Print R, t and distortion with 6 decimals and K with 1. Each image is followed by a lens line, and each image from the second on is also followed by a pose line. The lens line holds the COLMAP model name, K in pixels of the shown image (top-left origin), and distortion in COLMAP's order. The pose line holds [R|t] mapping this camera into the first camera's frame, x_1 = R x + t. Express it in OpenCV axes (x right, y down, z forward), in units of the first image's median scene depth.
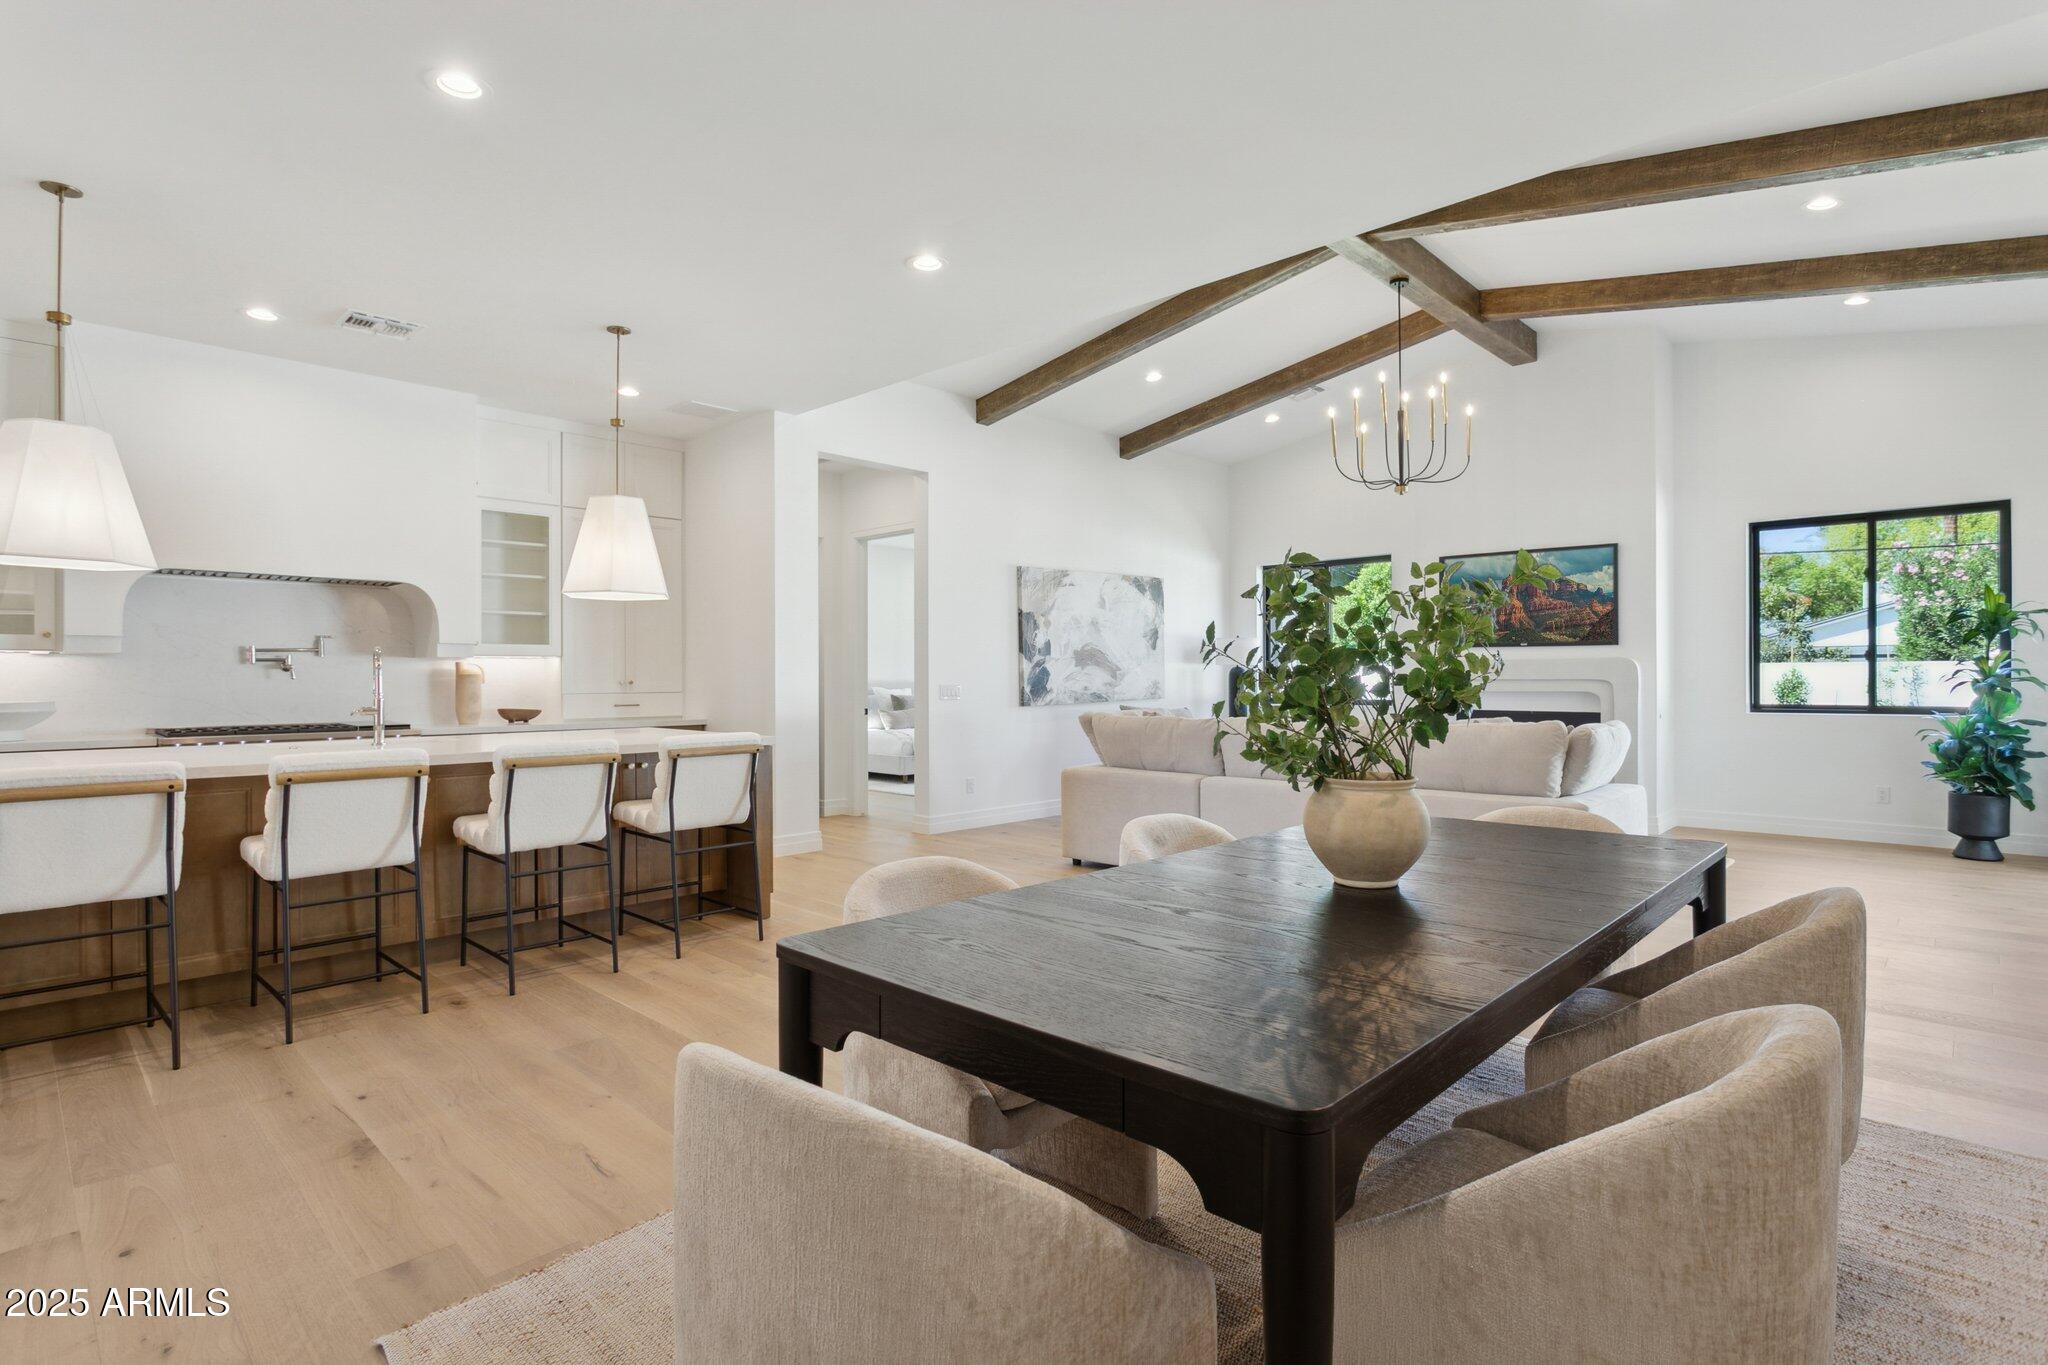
lens RADIAL K [[1006.7, 0, 1024.0], [0, 1006.7, 682.5], [0, 0, 1]] dist [-0.017903, 0.007988]
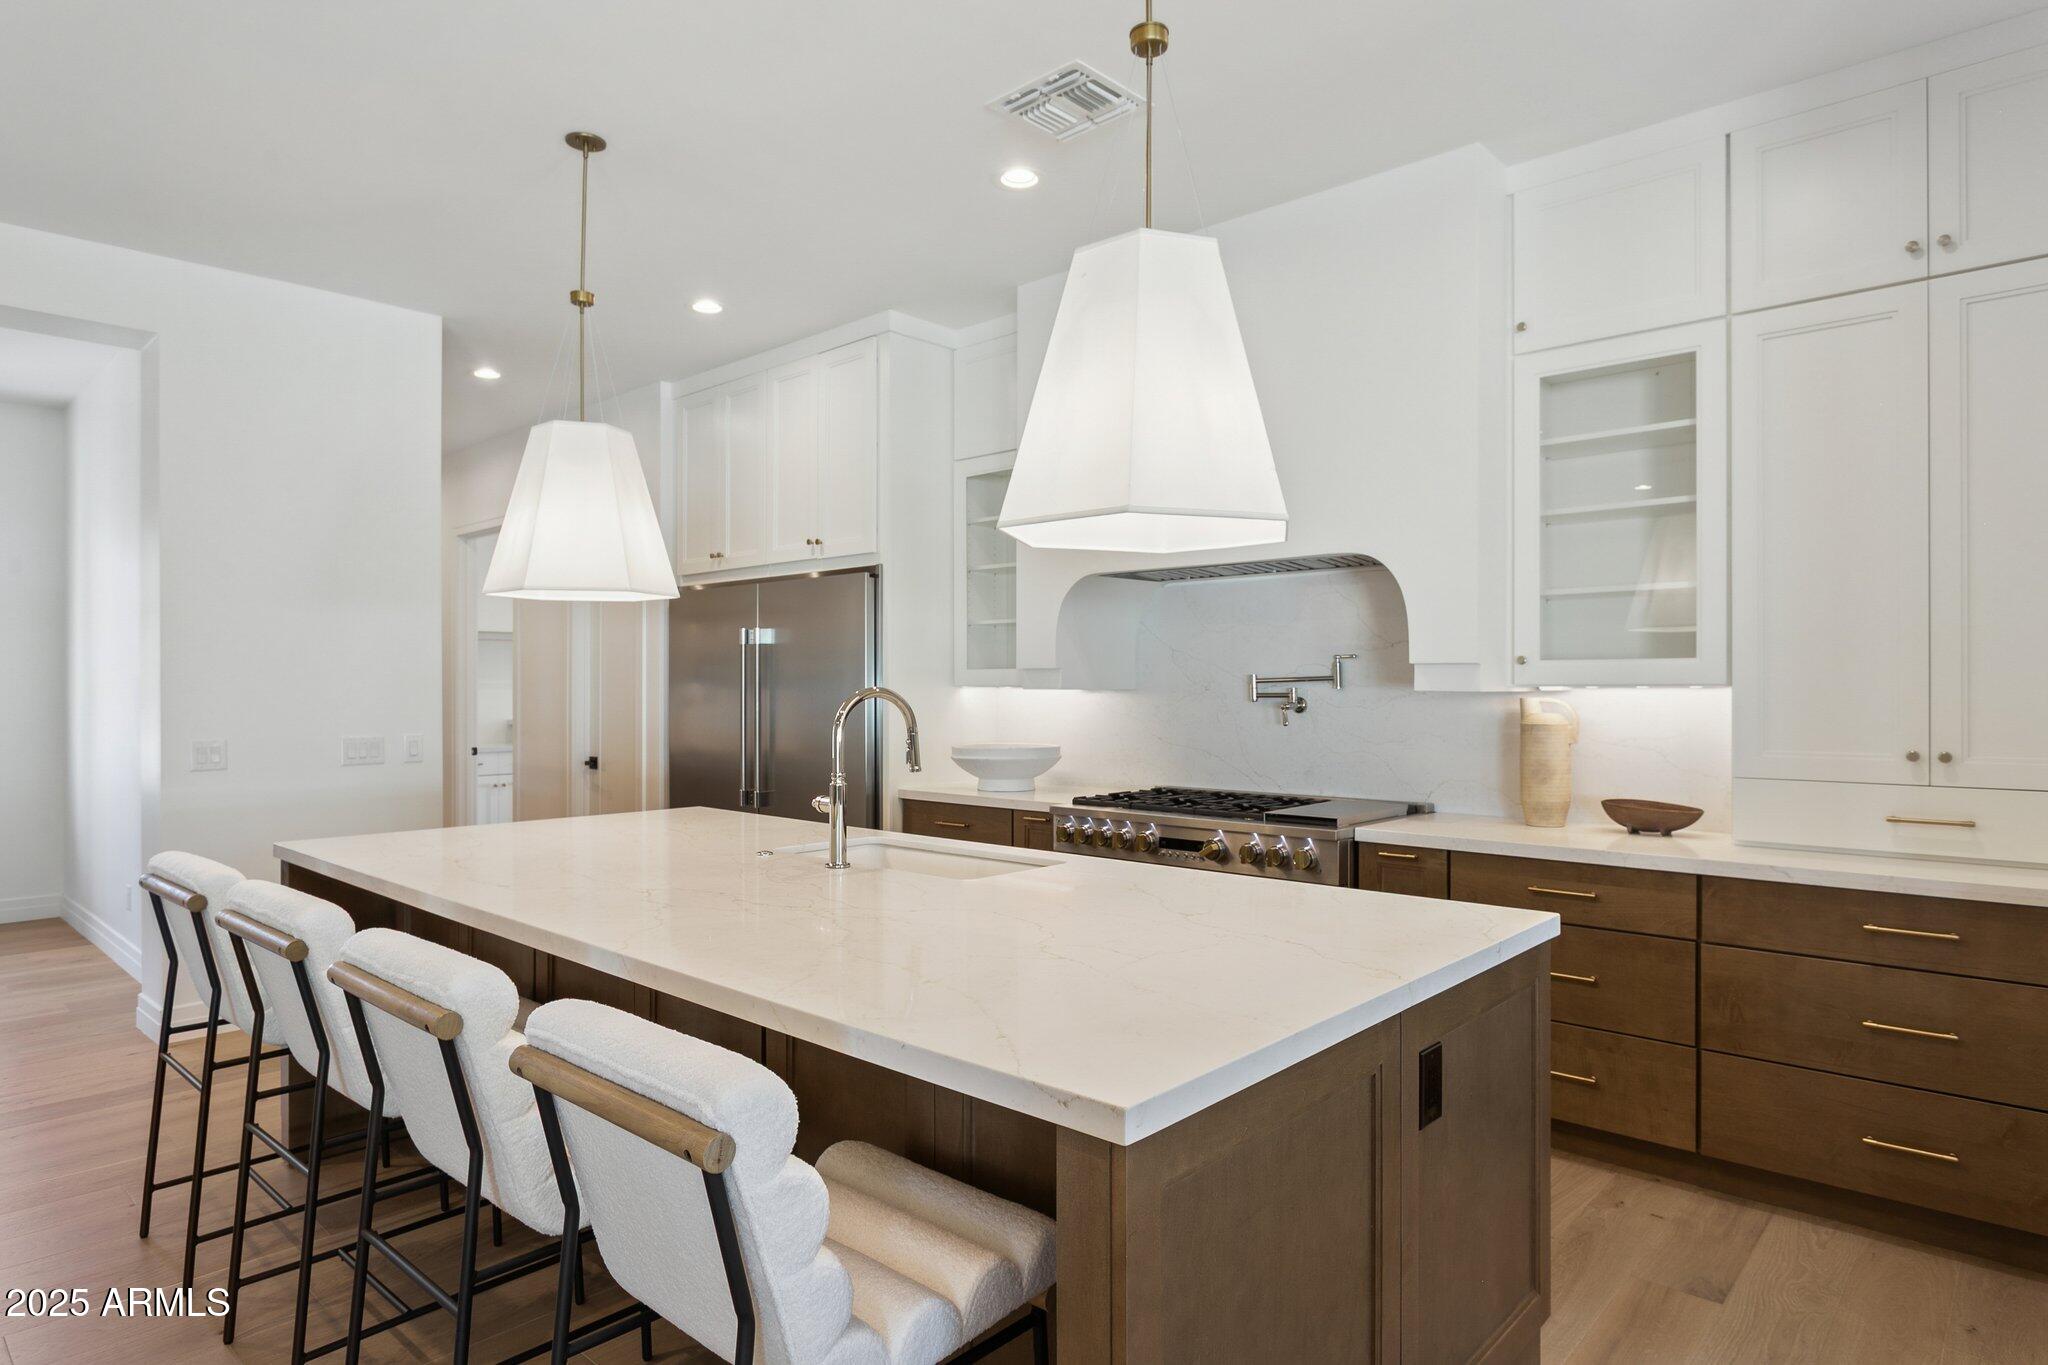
lens RADIAL K [[1156.7, 0, 1058.8], [0, 1156.7, 681.0], [0, 0, 1]] dist [-0.037087, 0.000716]
pose [[0.037063, 0.005858, -0.999296, -0.008549], [0.003419, 0.999976, 0.005989, -0.028648], [0.999307, -0.003638, 0.037042, 0.648864]]
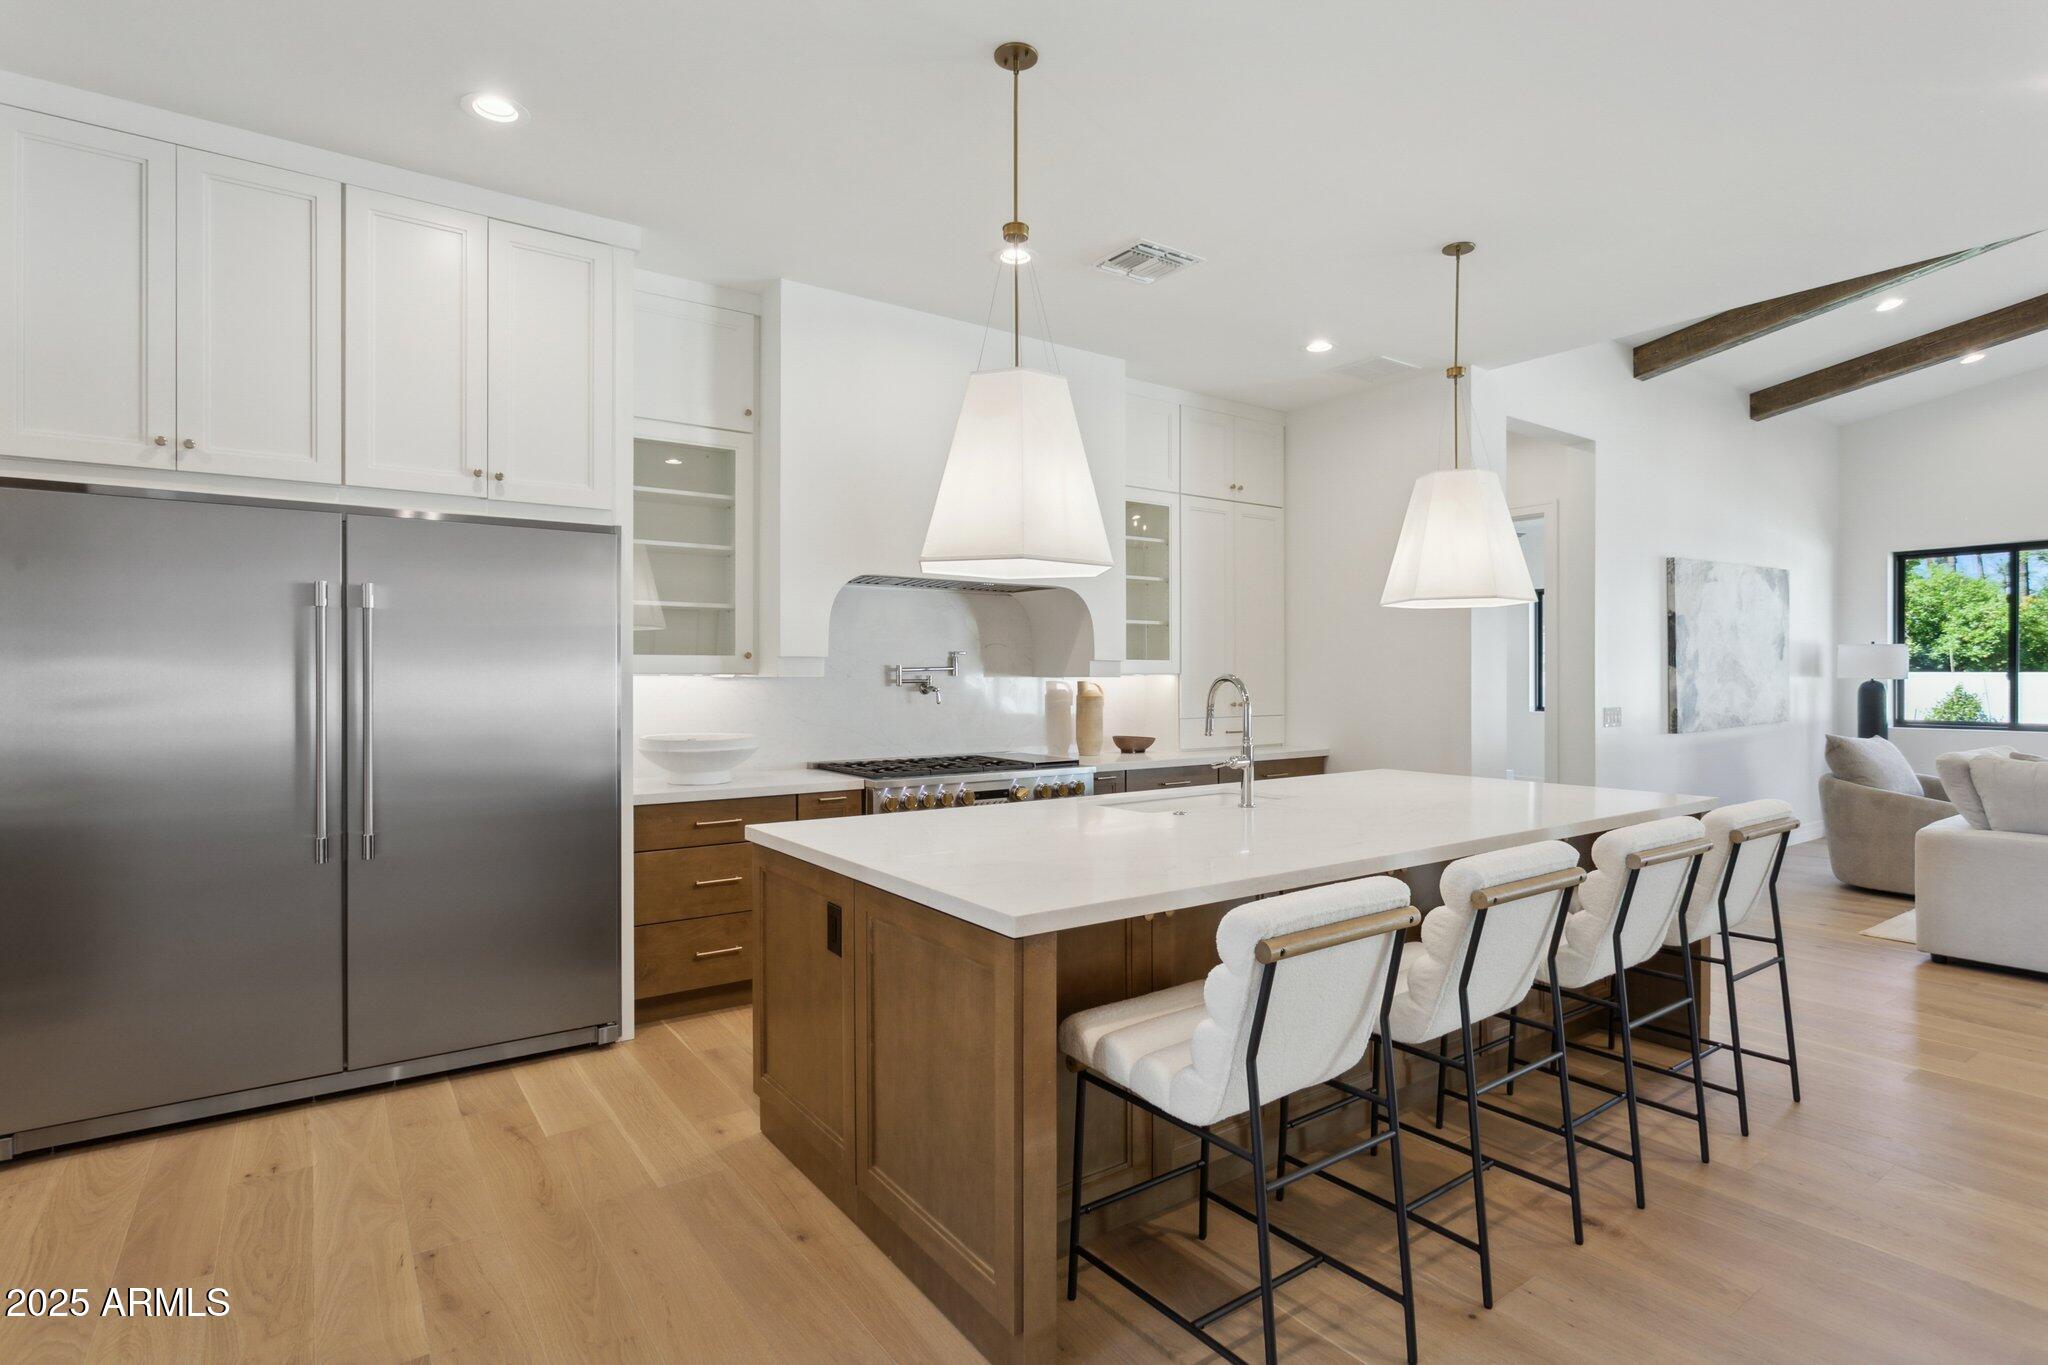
lens RADIAL K [[1006.7, 0, 1024.0], [0, 1006.7, 682.5], [0, 0, 1]] dist [-0.017903, 0.007988]
pose [[0.981961, 0.003786, -0.189046, -0.390982], [-0.003391, 0.999991, 0.002412, -0.018411], [0.189053, -0.001728, 0.981965, 0.140463]]
